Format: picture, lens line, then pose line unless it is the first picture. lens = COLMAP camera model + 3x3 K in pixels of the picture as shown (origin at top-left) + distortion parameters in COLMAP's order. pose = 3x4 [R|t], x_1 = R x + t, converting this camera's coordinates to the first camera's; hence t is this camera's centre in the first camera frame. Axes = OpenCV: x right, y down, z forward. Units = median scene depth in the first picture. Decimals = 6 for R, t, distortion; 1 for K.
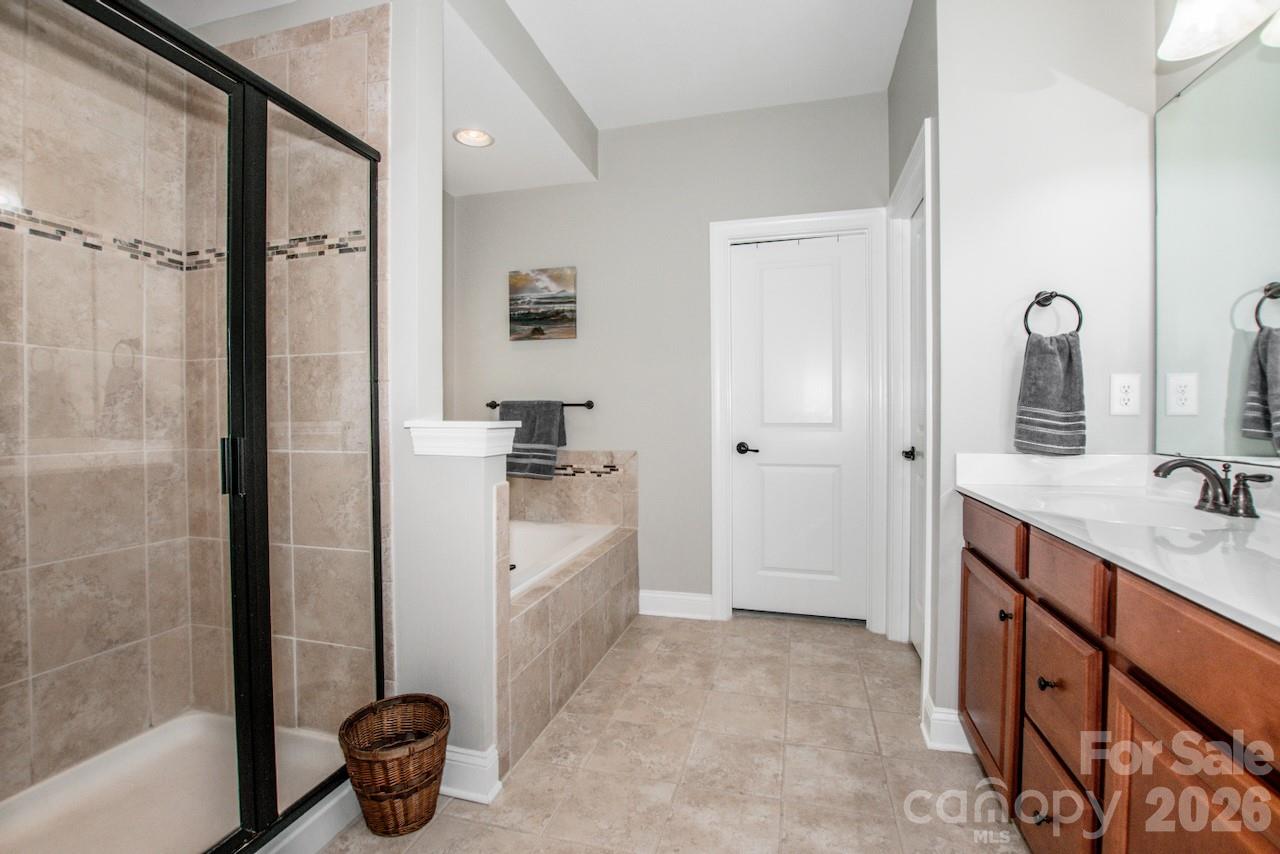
lens RADIAL K [[590.4, 0, 642.5], [0, 590.4, 425.5], [0, 0, 1]] dist [-0.034408, 0.004746]
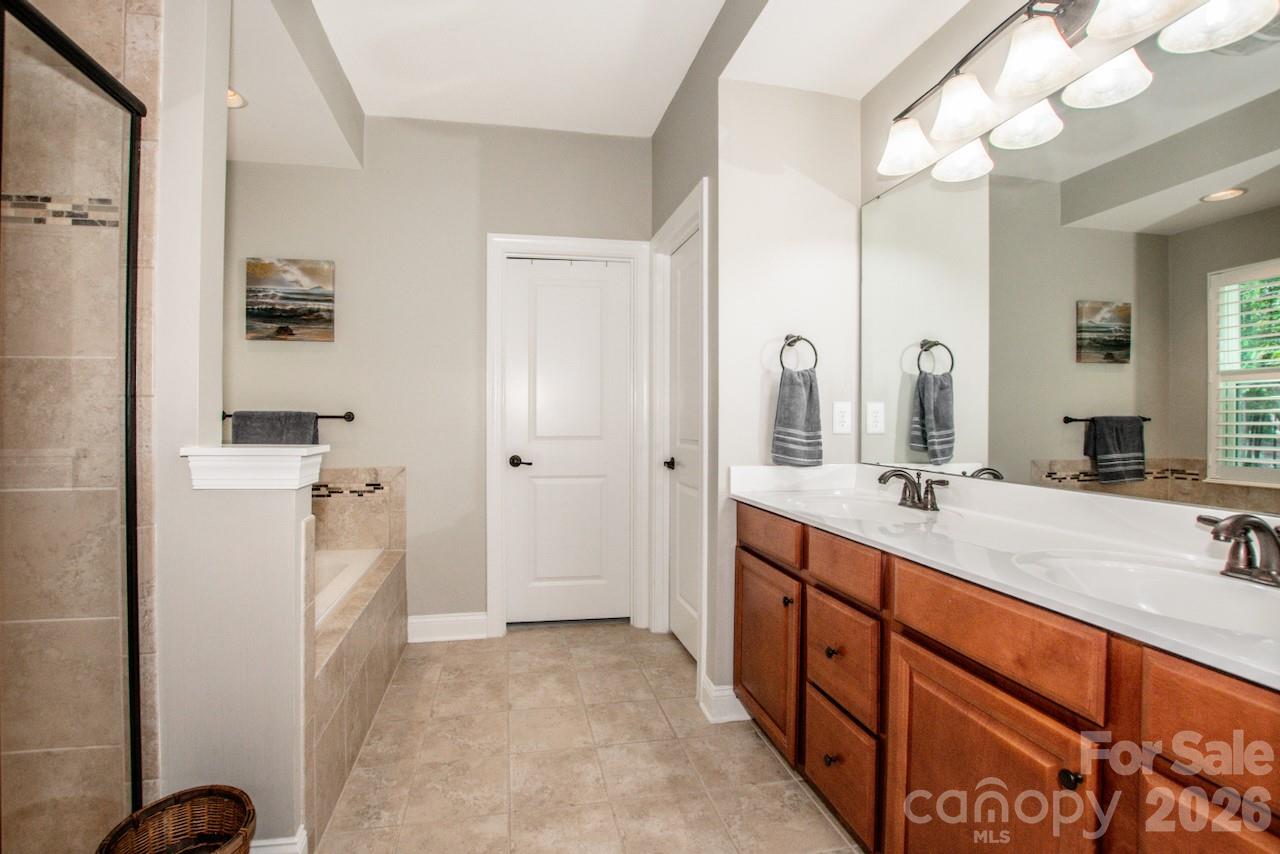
lens RADIAL K [[590.4, 0, 637.9], [0, 590.4, 421.9], [0, 0, 1]] dist [-0.034408, 0.004746]
pose [[0.896742, 0.006244, 0.442510, -0.179998], [0.000193, 0.999895, -0.014499, -0.028706], [-0.442554, 0.013088, 0.896646, 0.019669]]
